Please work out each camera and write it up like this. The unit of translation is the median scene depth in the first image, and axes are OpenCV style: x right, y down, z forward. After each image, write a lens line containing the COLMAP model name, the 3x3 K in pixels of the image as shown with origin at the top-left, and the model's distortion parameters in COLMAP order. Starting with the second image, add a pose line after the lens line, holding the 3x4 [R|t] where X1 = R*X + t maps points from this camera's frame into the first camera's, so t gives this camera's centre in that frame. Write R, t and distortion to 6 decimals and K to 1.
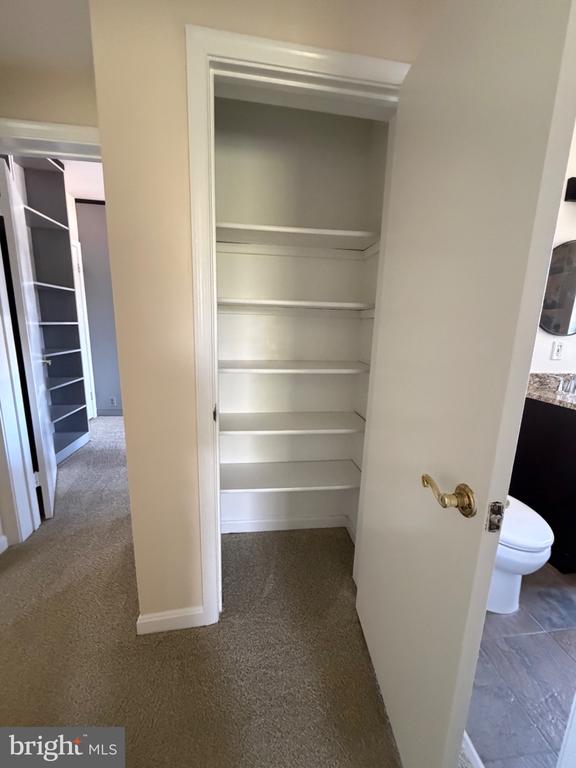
lens RADIAL K [[306.9, 0, 287.8], [0, 306.9, 382.7], [0, 0, 1]] dist [-0.000001, 0.000150]
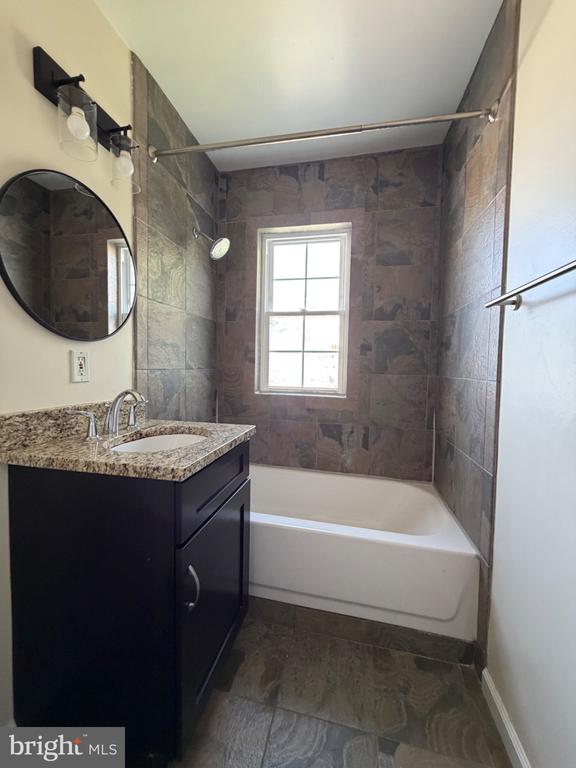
lens RADIAL K [[306.9, 0, 287.8], [0, 306.9, 382.7], [0, 0, 1]] dist [-0.000001, 0.000150]
pose [[0.344171, -0.070837, 0.936231, 0.476193], [0.174481, 0.984606, 0.010356, -0.011964], [-0.922552, 0.159790, 0.351232, 0.445987]]
